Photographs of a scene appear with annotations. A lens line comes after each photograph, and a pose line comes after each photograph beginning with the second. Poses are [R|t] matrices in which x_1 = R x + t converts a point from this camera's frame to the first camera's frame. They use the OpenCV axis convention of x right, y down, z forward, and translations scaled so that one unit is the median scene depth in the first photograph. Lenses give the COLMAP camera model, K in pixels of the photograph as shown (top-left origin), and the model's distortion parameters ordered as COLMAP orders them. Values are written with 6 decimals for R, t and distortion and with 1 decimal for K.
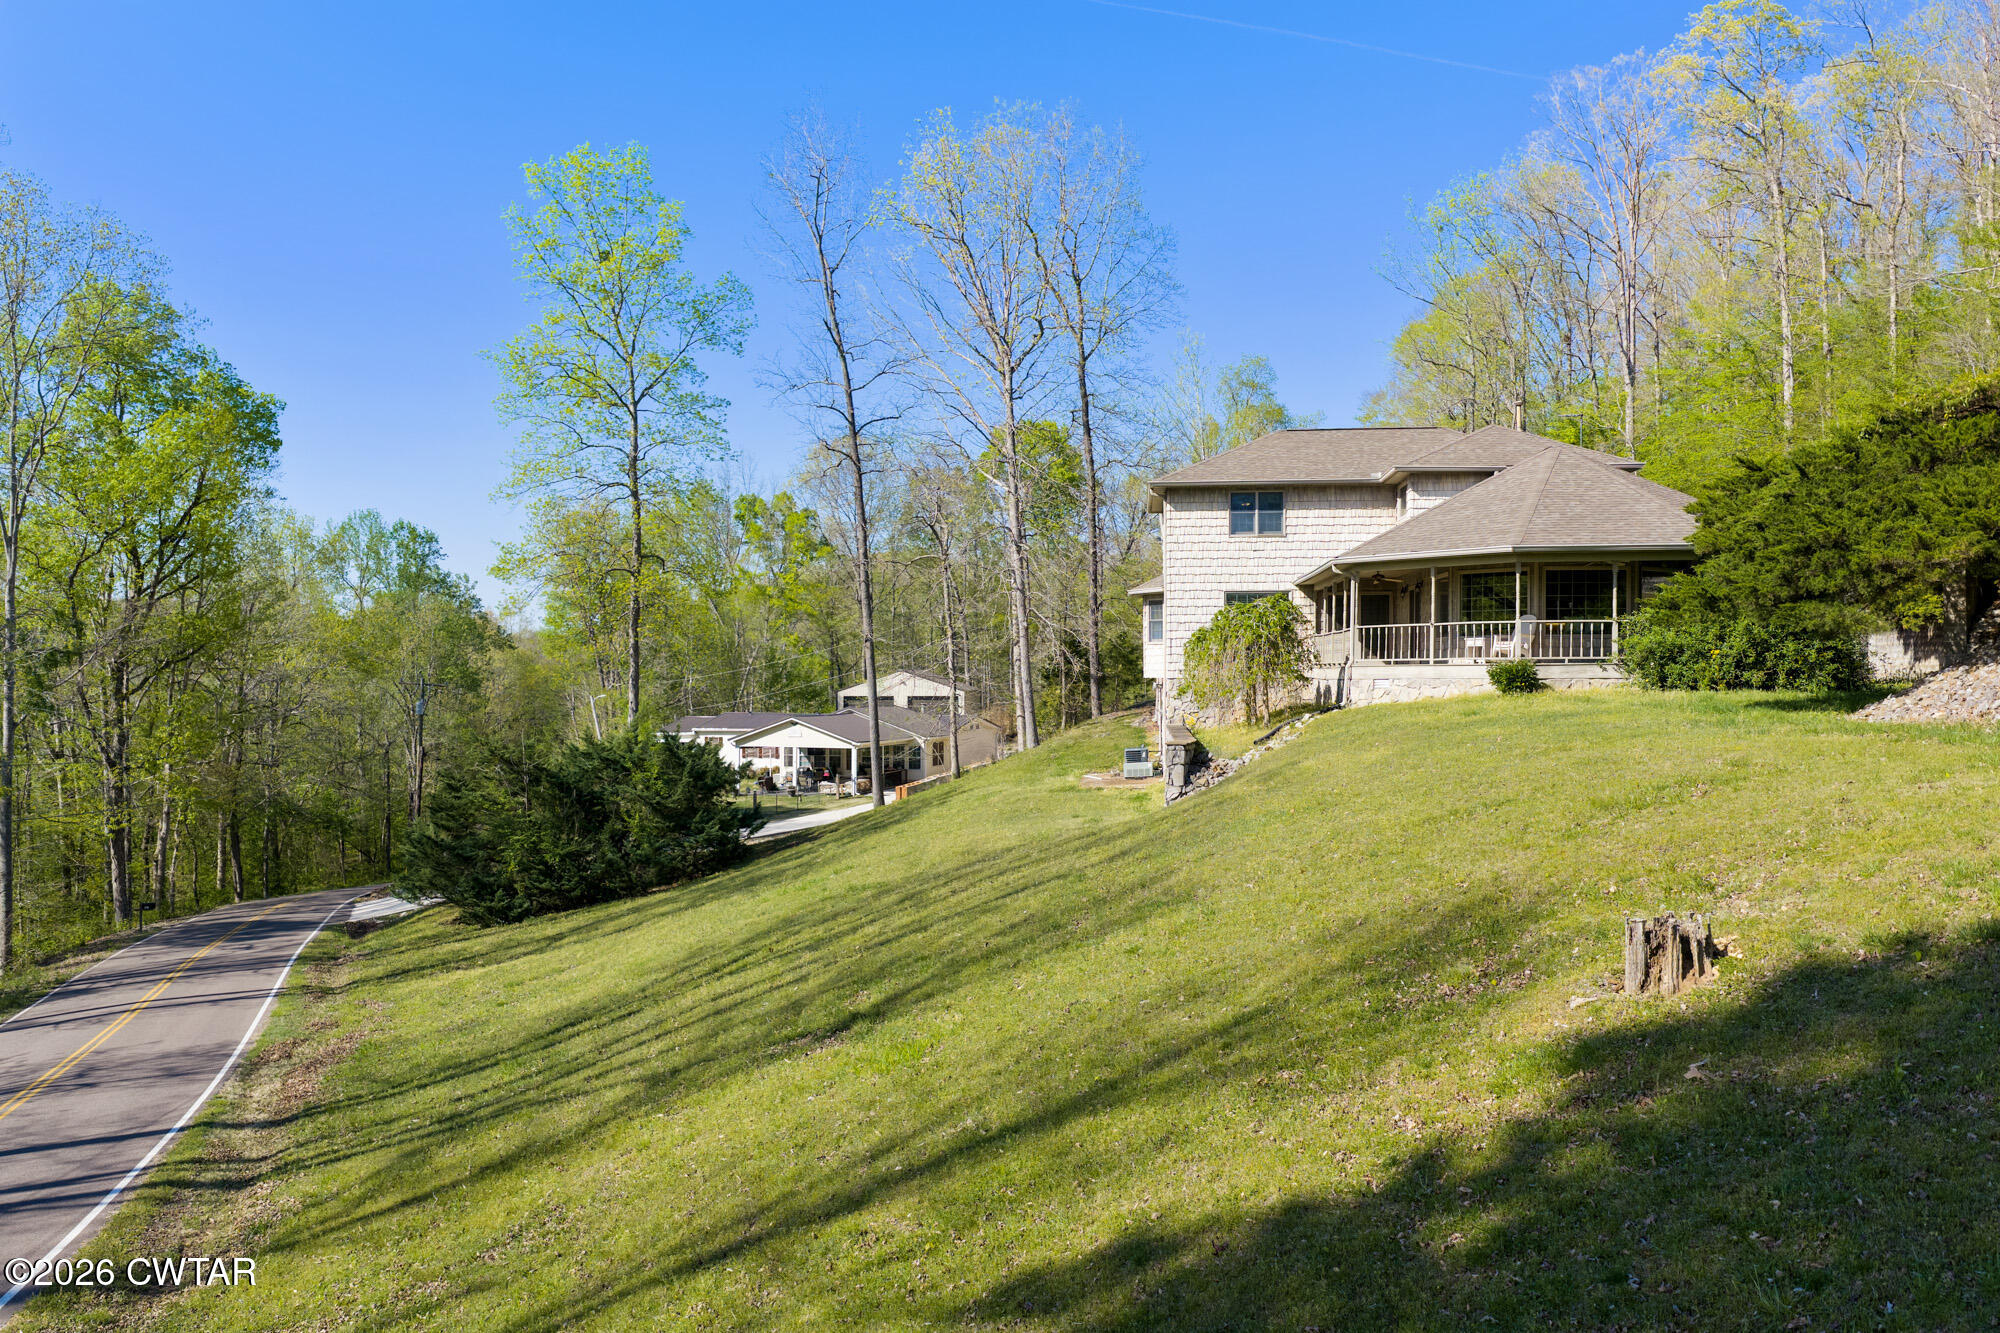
lens RADIAL K [[1659.8, 0, 998.6], [0, 1659.8, 665.9], [0, 0, 1]] dist [0.024958, -0.039309]
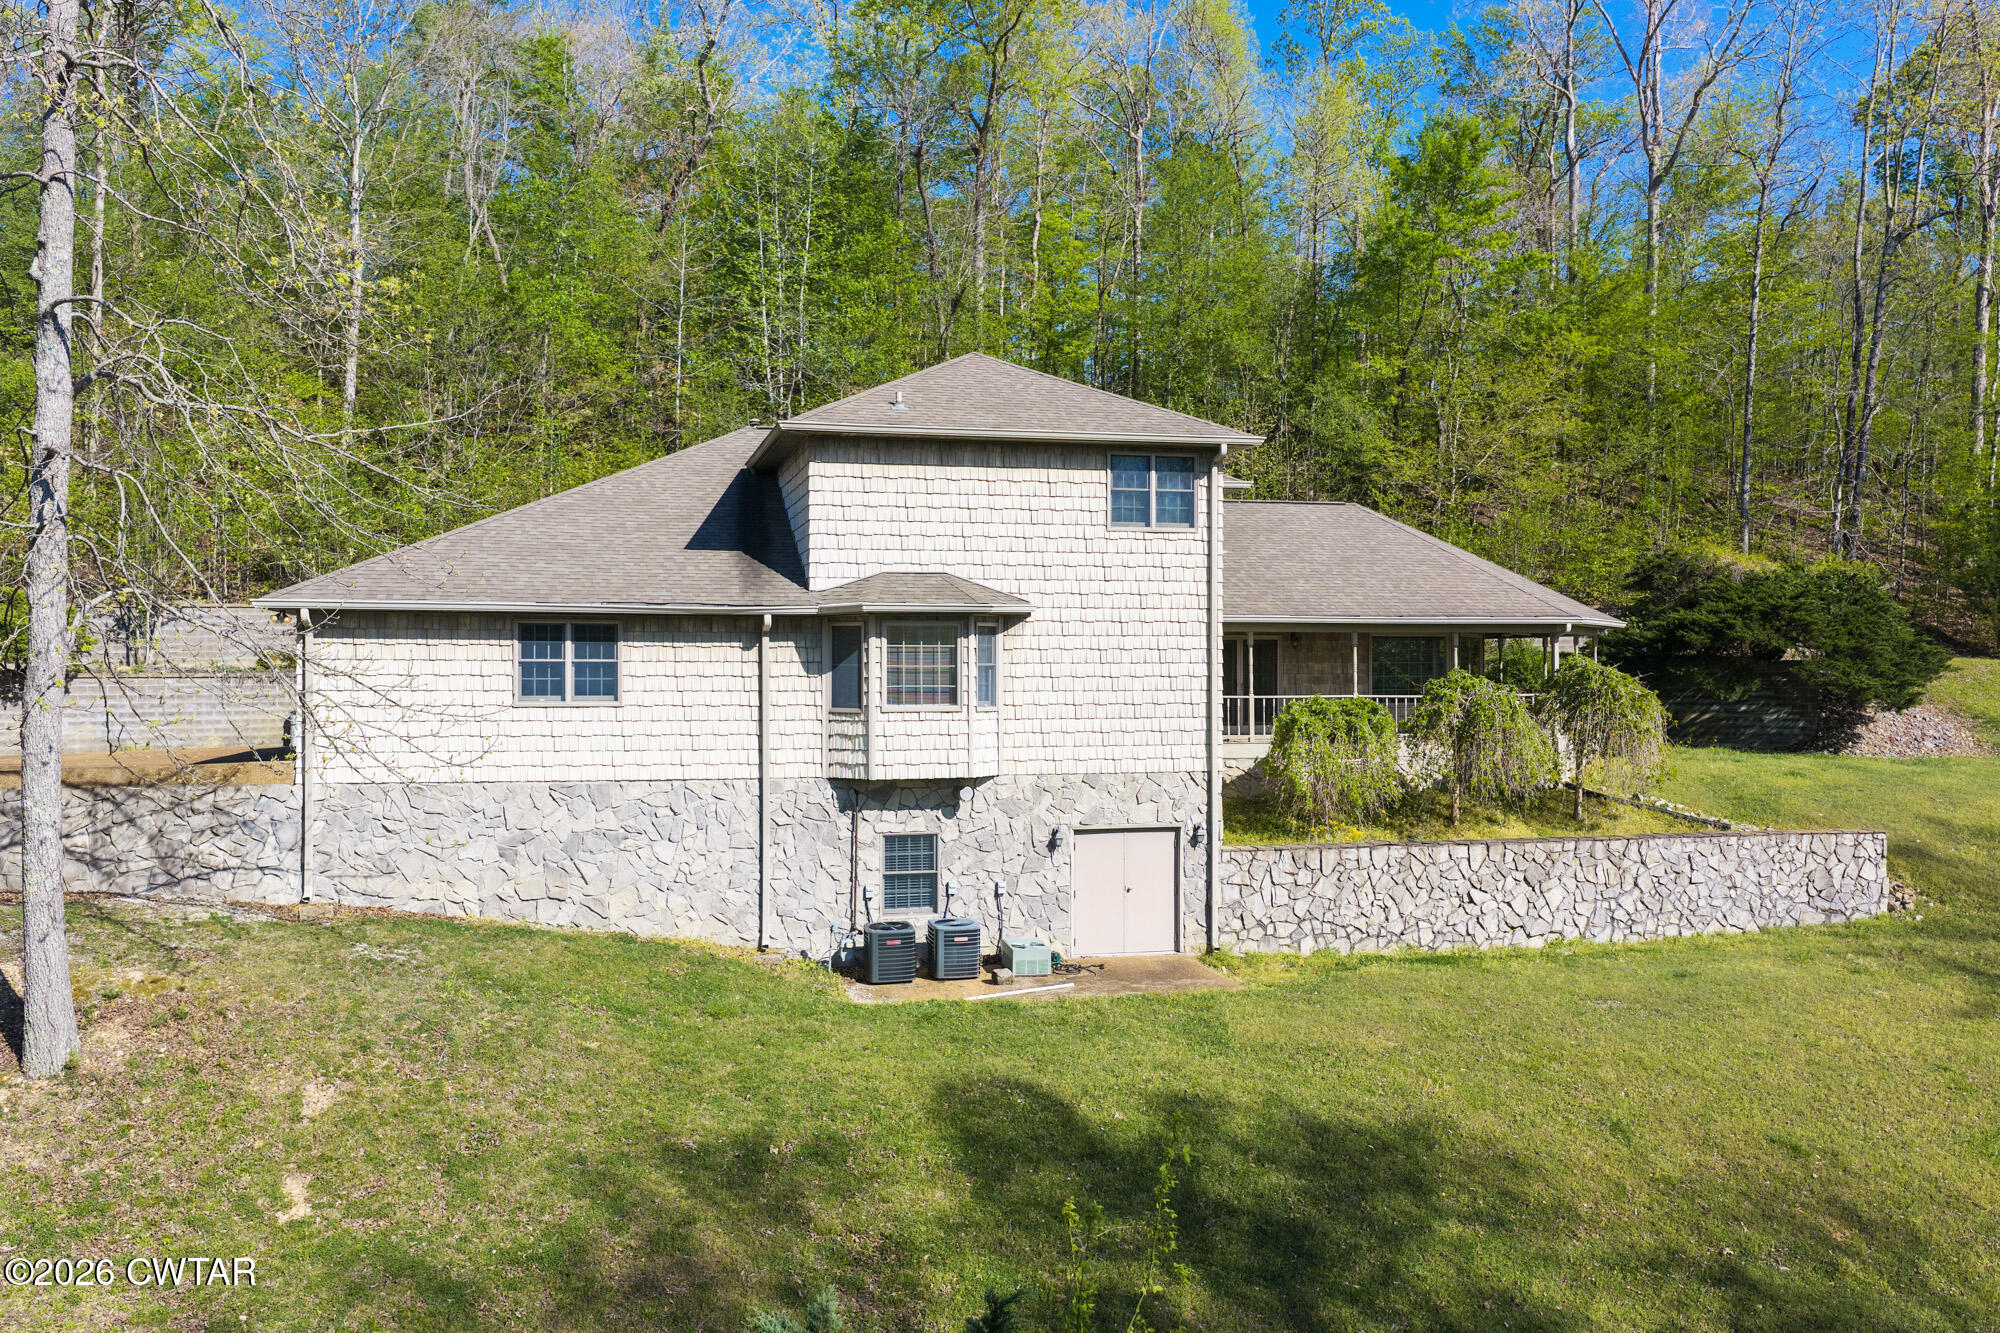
lens RADIAL K [[1659.8, 0, 992.5], [0, 1659.8, 661.5], [0, 0, 1]] dist [0.024958, -0.039309]
pose [[-0.311643, -0.017167, 0.950044, -0.434474], [-0.005382, 0.999853, 0.016302, -0.040542], [-0.950184, -0.000032, -0.311689, 1.268786]]
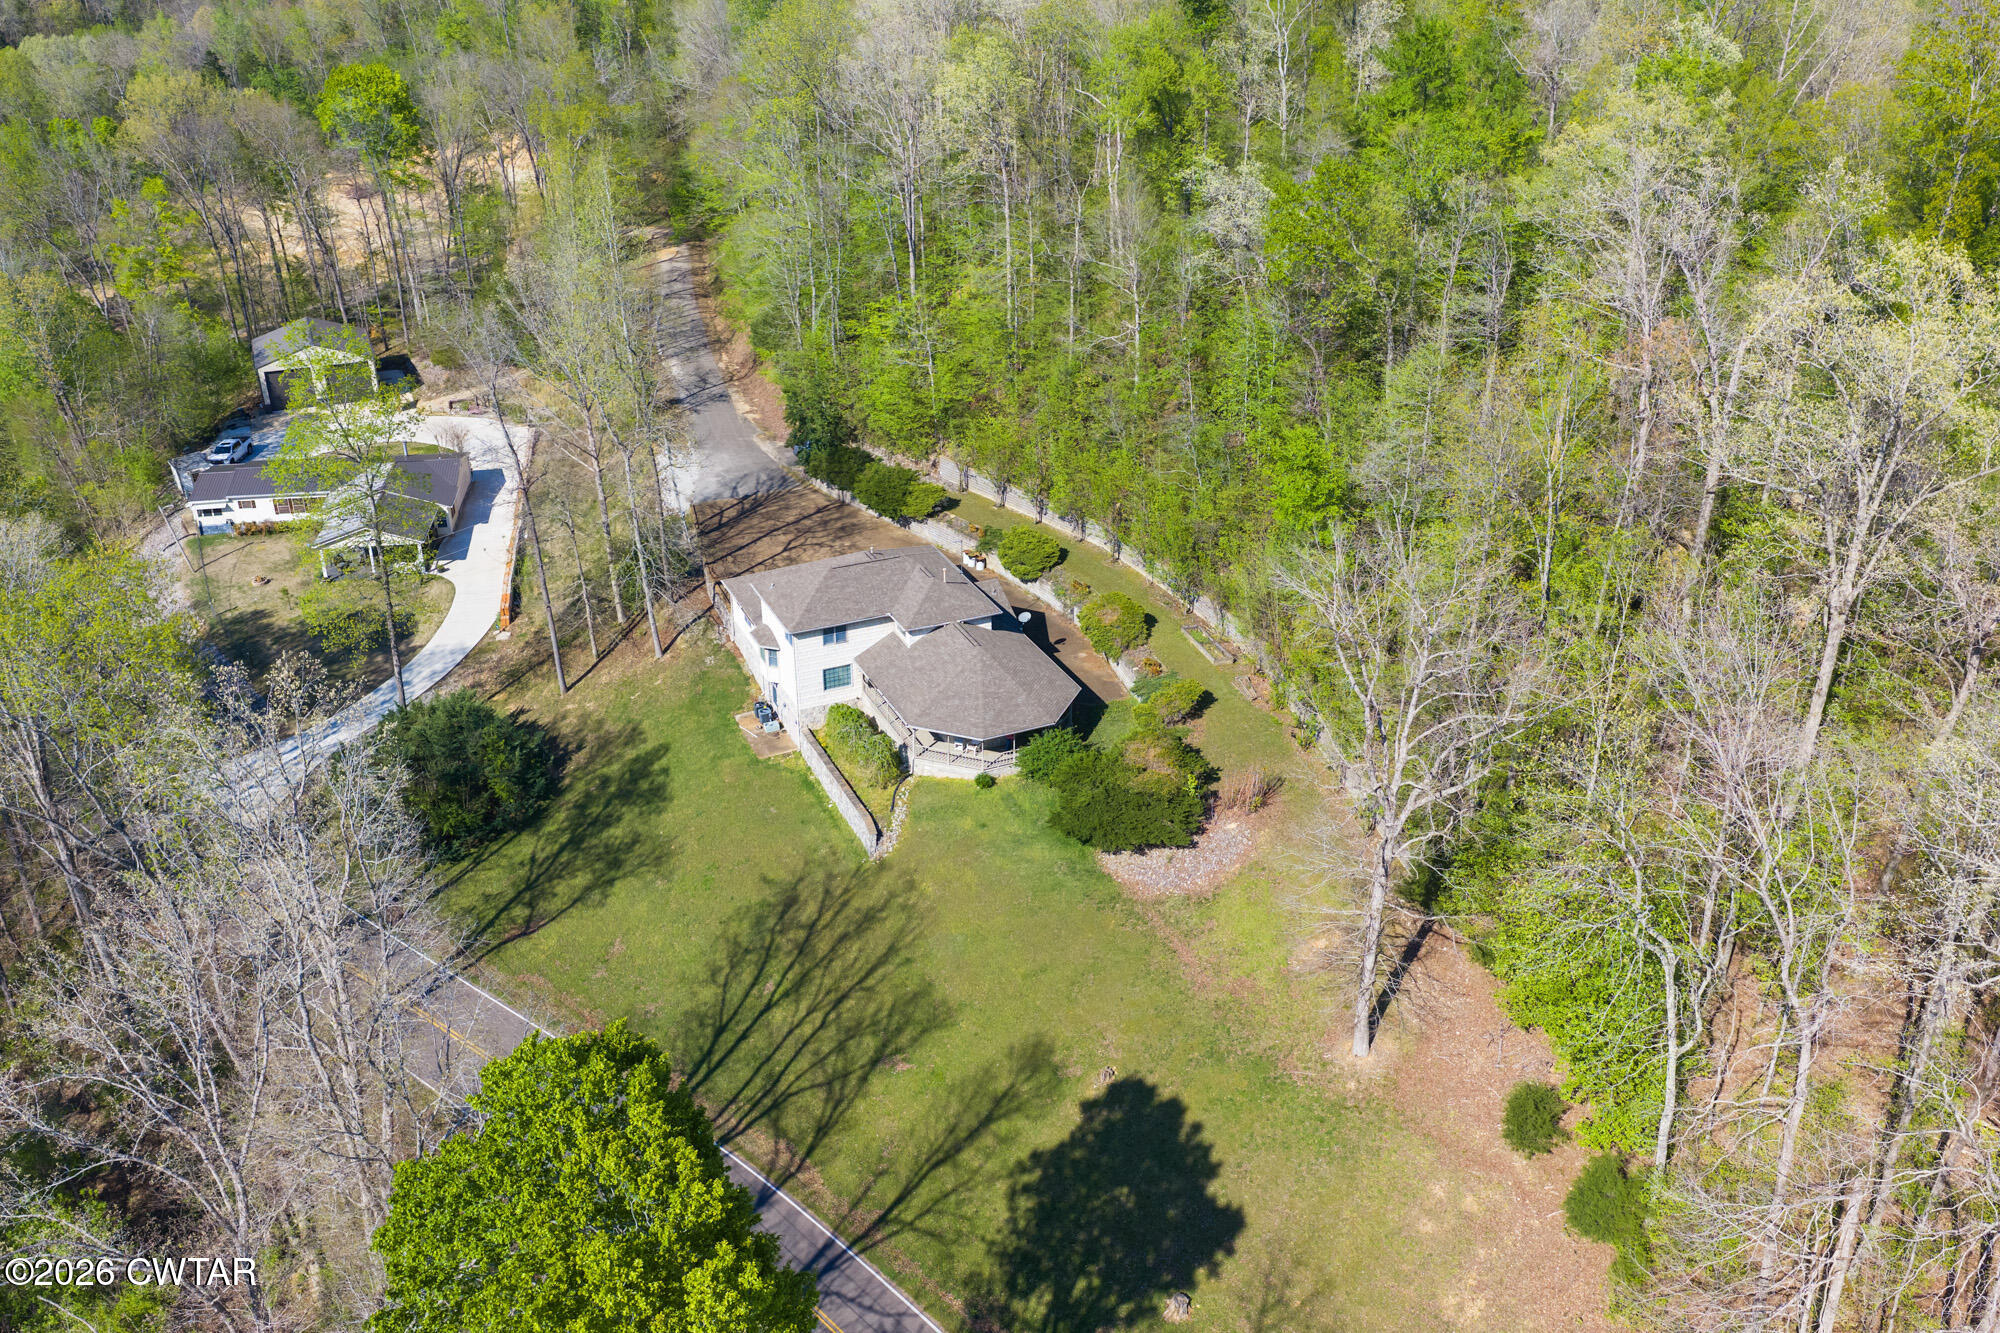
lens RADIAL K [[1659.8, 0, 984.1], [0, 1659.8, 664.4], [0, 0, 1]] dist [0.024958, -0.039309]
pose [[0.876791, -0.216198, 0.429529, -0.604204], [-0.004356, 0.889624, 0.456672, -1.036513], [-0.480851, -0.402277, 0.779073, -0.774908]]
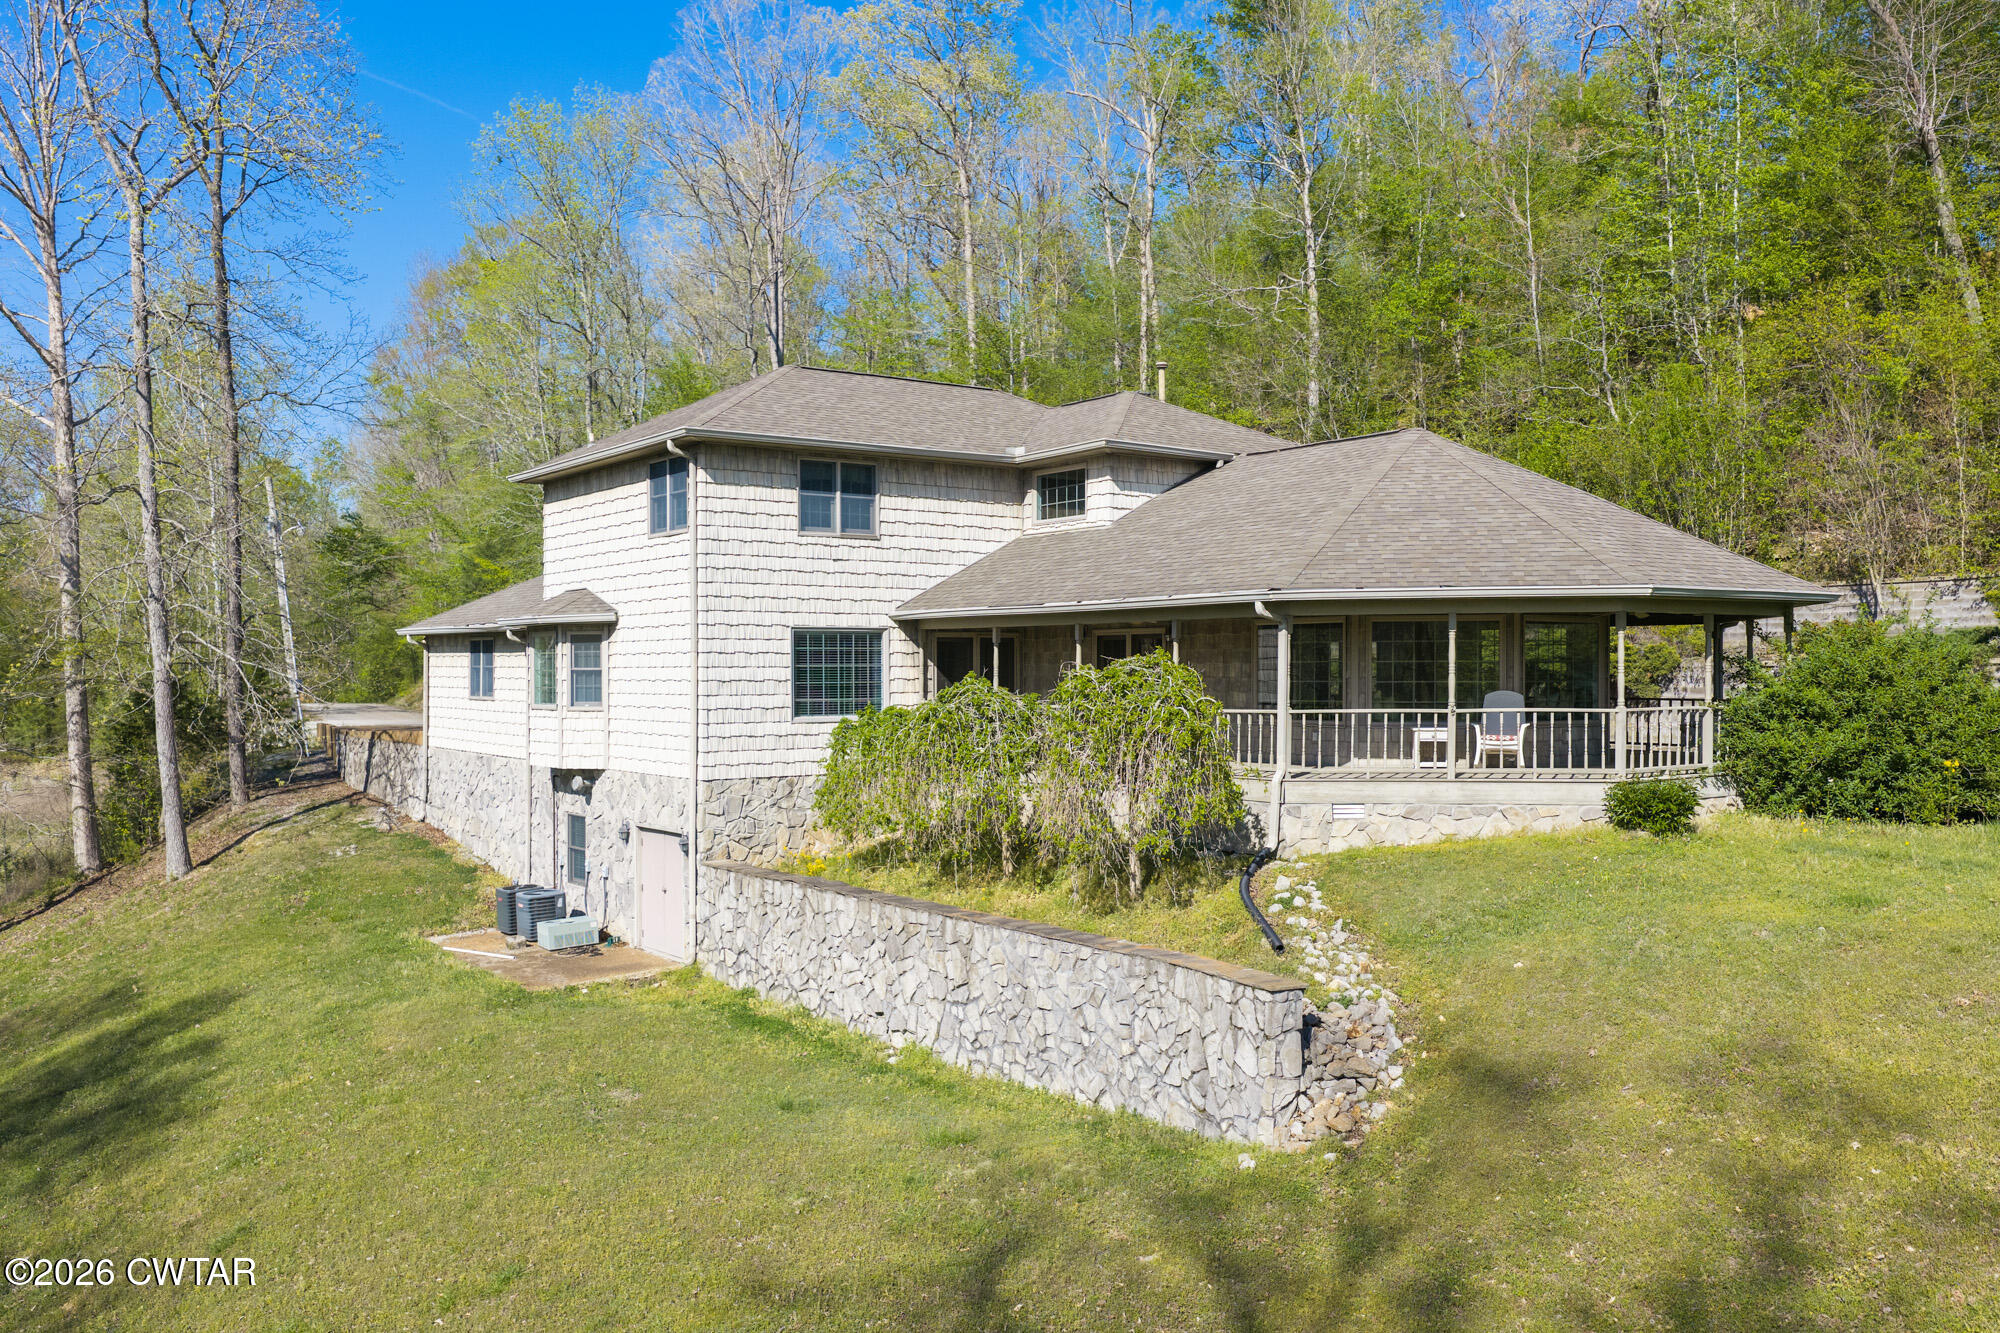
lens RADIAL K [[1659.8, 0, 991.9], [0, 1659.8, 672.9], [0, 0, 1]] dist [0.024958, -0.039309]
pose [[0.761069, -0.000544, 0.648670, -0.190104], [-0.002348, 0.999991, 0.003594, -0.031304], [-0.648666, -0.004258, 0.761061, 0.510930]]
